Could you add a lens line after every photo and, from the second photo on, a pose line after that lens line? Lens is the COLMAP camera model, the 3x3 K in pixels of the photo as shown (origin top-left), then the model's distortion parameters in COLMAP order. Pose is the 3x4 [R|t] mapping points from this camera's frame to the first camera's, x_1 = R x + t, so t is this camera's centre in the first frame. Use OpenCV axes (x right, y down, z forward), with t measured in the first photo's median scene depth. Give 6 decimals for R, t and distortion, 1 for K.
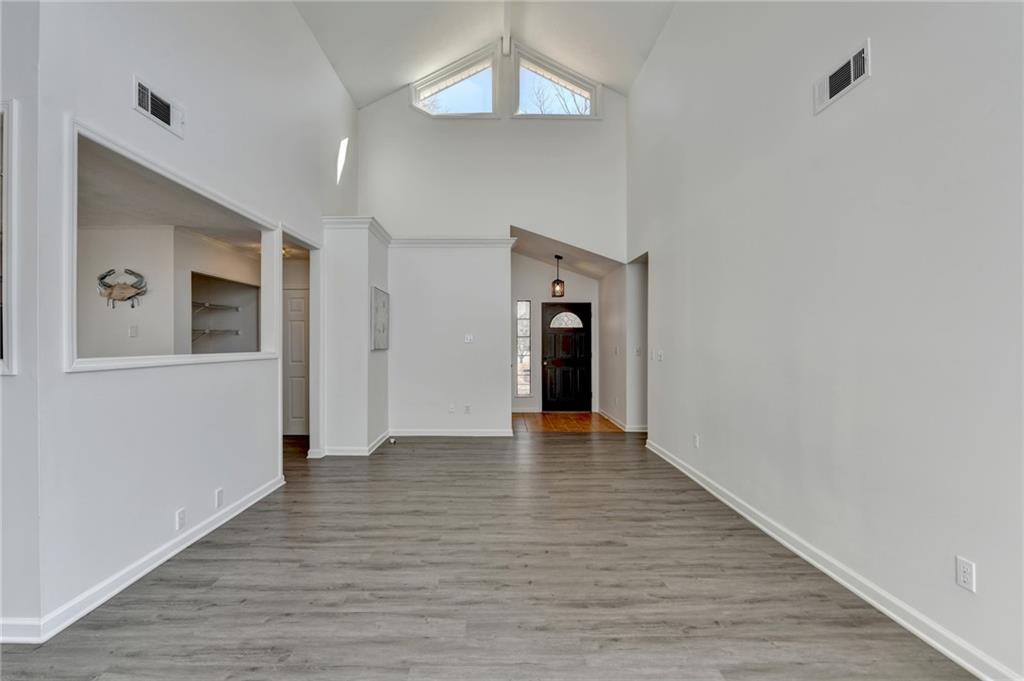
lens RADIAL K [[443.1, 0, 493.7], [0, 443.1, 342.7], [0, 0, 1]] dist [-0.013289, -0.001344]
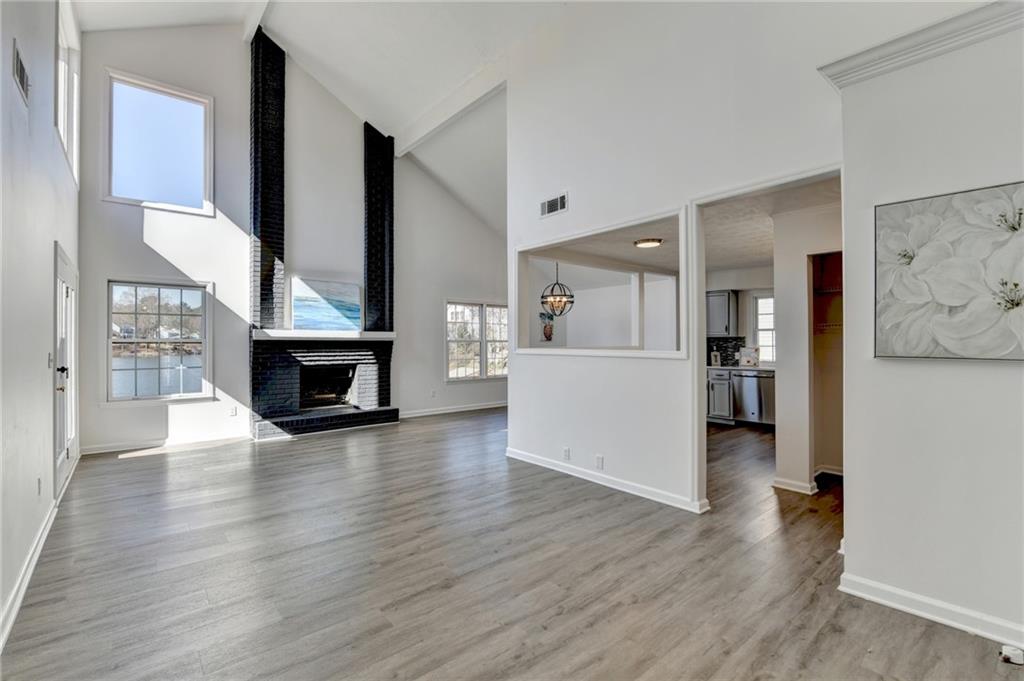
lens RADIAL K [[443.1, 0, 482.5], [0, 443.1, 336.5], [0, 0, 1]] dist [-0.013289, -0.001344]
pose [[-0.781495, -0.000485, -0.623912, 0.499039], [0.010629, 0.999844, -0.014091, 0.001694], [0.623821, -0.017644, -0.781368, 2.015649]]
